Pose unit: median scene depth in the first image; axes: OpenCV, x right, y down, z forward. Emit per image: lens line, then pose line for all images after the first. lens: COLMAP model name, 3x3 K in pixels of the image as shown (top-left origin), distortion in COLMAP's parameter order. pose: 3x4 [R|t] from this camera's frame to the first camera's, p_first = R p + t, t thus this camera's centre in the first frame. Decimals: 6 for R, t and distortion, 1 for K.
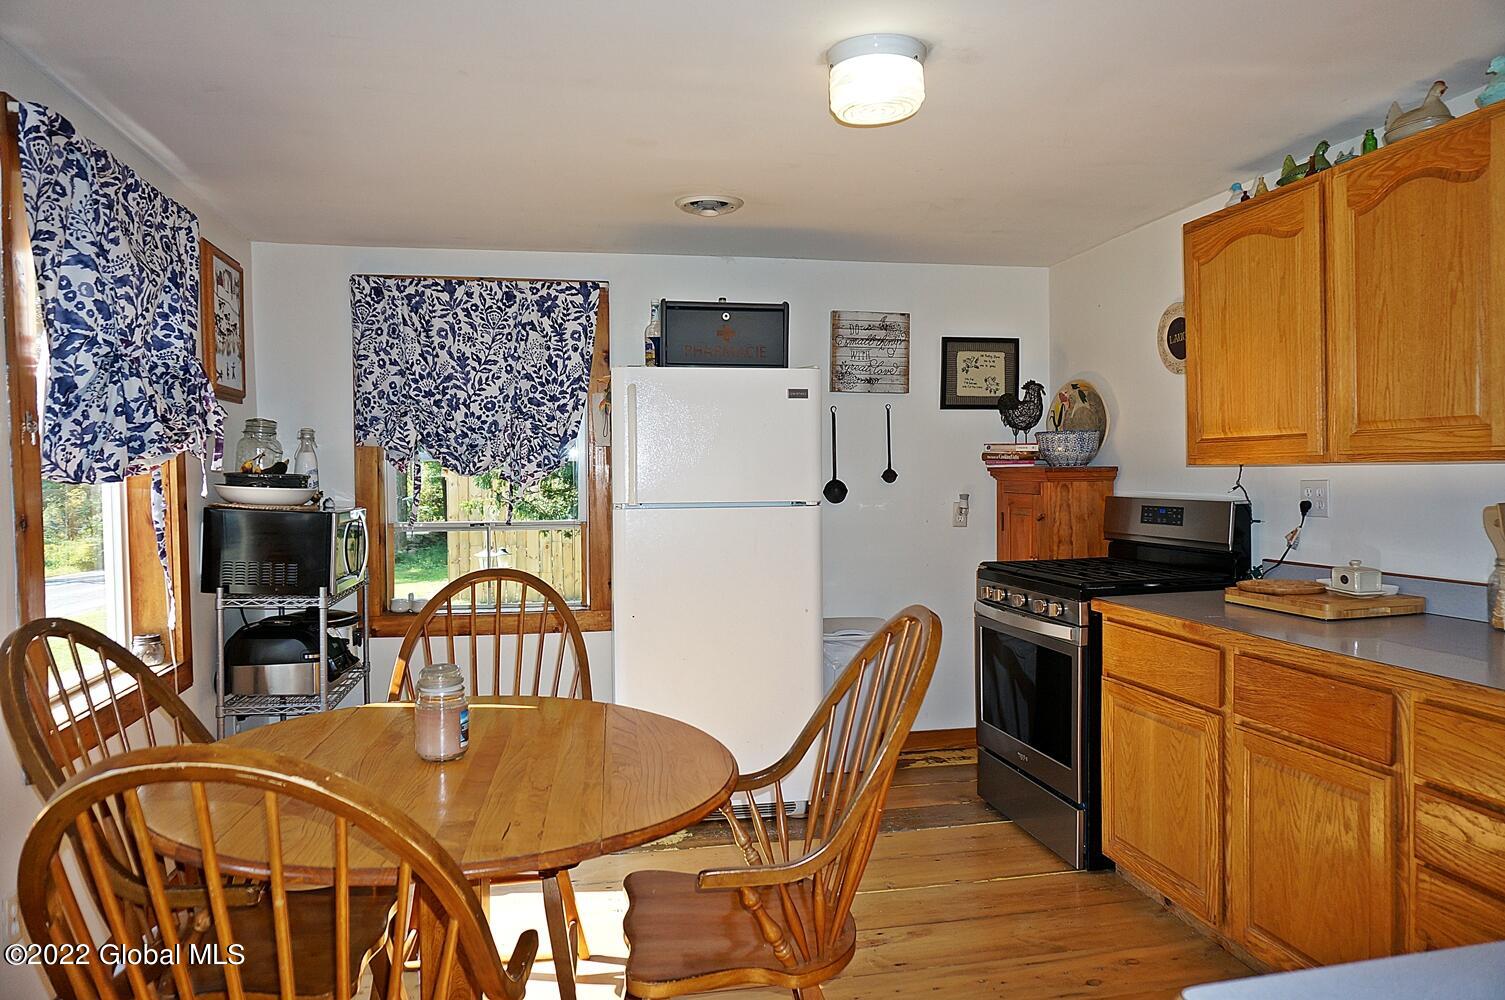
lens RADIAL K [[1002.9, 0, 756.0], [0, 1002.9, 503.5], [0, 0, 1]] dist [-0.042432, 0.030799]
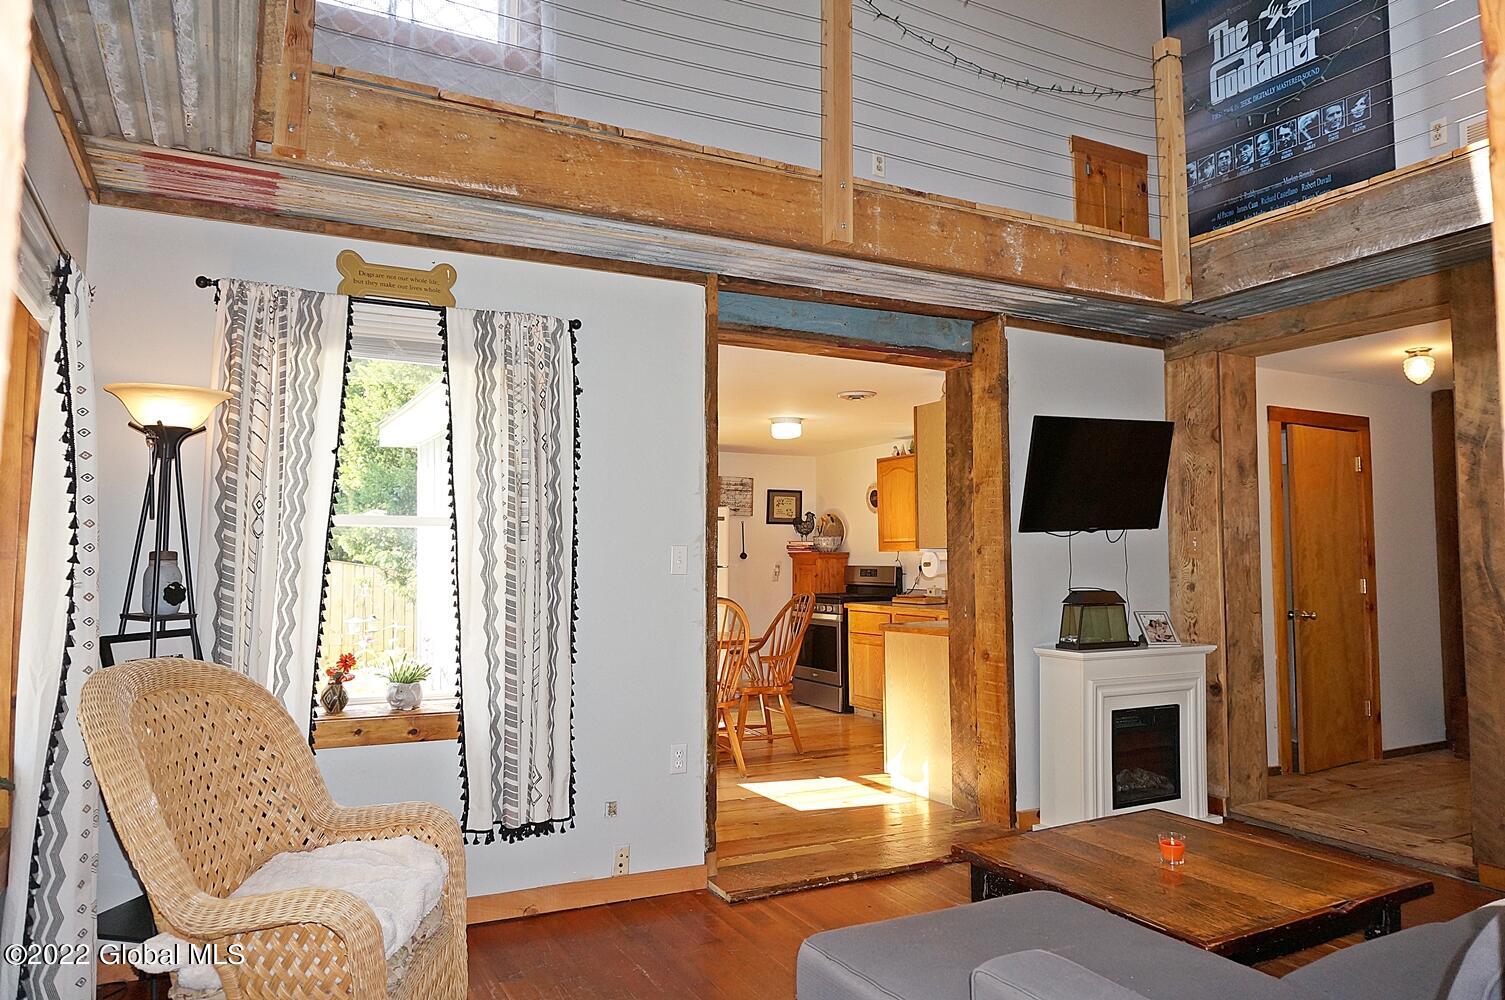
lens RADIAL K [[1002.9, 0, 756.0], [0, 1002.9, 503.5], [0, 0, 1]] dist [-0.042432, 0.030799]
pose [[0.958500, 0.026303, 0.283876, -0.506598], [0.000043, 0.995722, -0.092405, 0.065184], [-0.285092, 0.088582, 0.954398, -1.158575]]
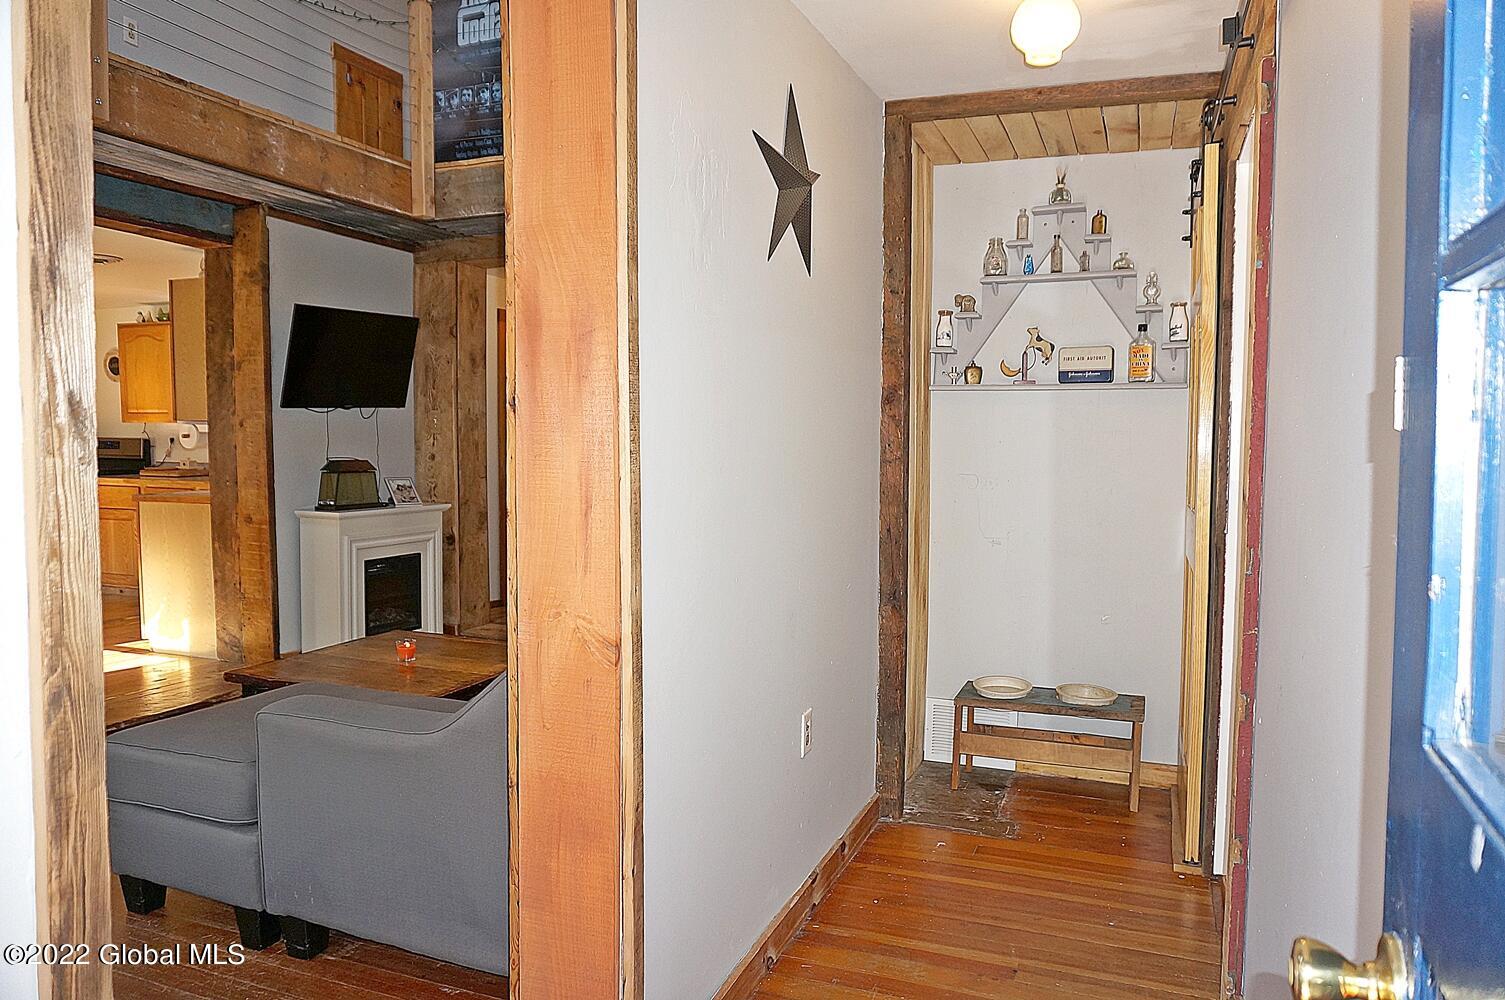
lens RADIAL K [[1002.9, 0, 756.0], [0, 1002.9, 503.5], [0, 0, 1]] dist [-0.042432, 0.030799]
pose [[0.545039, -0.038363, 0.837533, -0.638436], [0.012418, 0.999212, 0.037687, 0.074185], [-0.838319, -0.010140, 0.545086, -1.365618]]
